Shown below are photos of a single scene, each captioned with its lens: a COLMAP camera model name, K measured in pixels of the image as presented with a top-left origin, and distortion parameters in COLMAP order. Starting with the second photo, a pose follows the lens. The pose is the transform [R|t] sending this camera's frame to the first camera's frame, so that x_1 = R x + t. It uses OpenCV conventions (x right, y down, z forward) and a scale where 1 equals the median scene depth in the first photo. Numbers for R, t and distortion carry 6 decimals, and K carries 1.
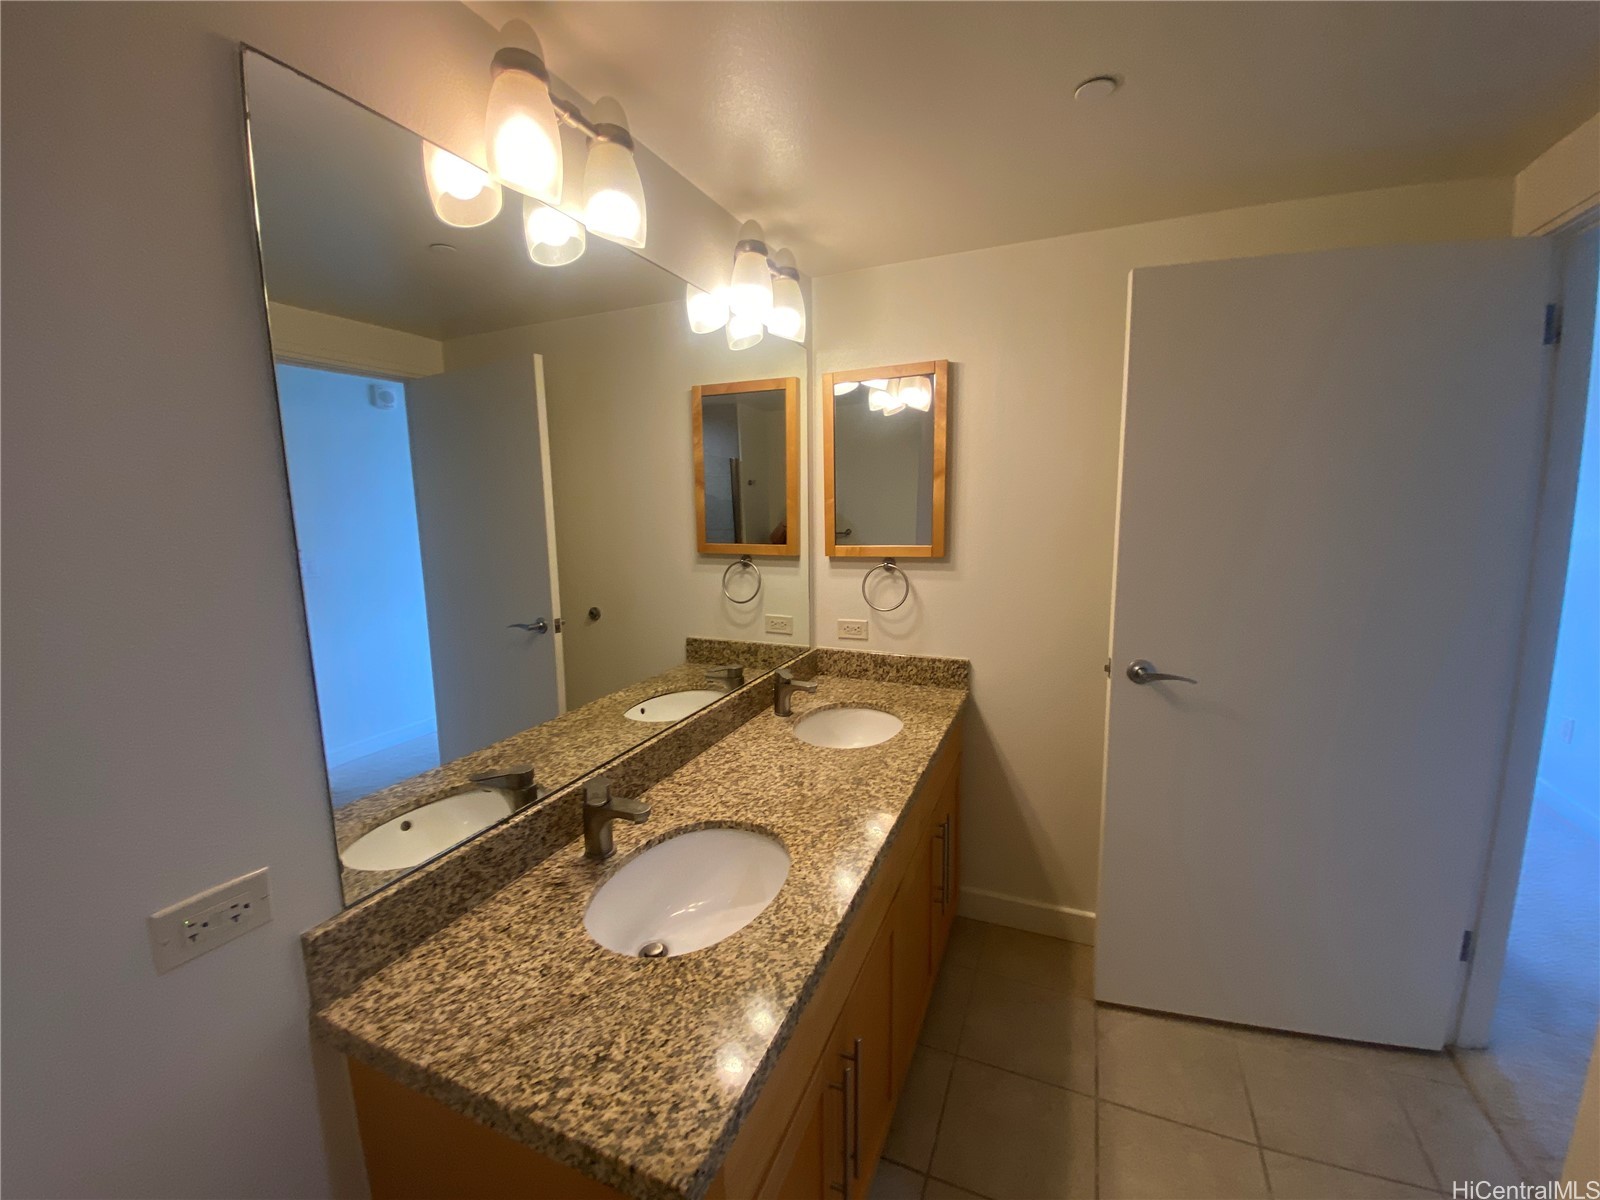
lens RADIAL K [[626.1, 0, 800.0], [0, 626.1, 600.0], [0, 0, 1]] dist [-0.000258, -0.000080]
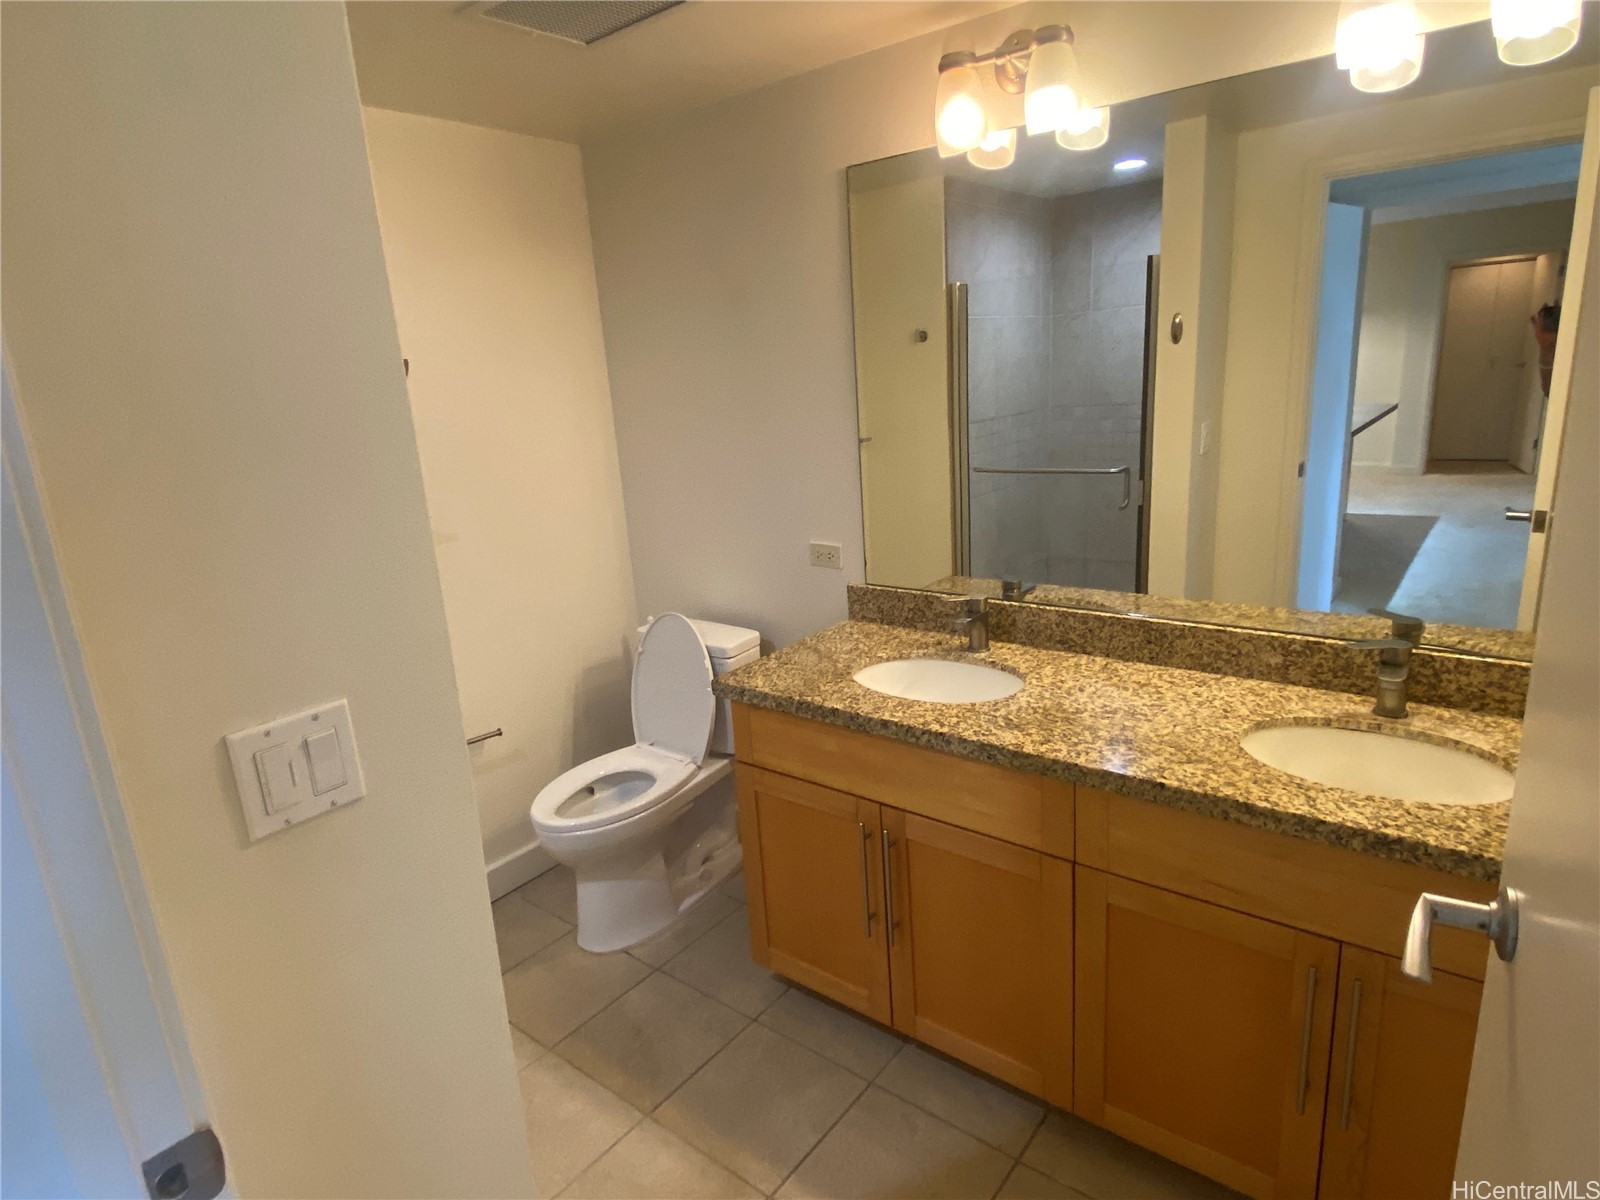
lens RADIAL K [[900.3, 0, 800.0], [0, 900.3, 600.0], [0, 0, 1]] dist [0.007053, 0.000076]
pose [[-0.223849, 0.293845, -0.929272, 1.151896], [-0.078032, 0.945003, 0.317616, -0.204124], [0.971495, 0.143611, -0.188609, 0.763778]]
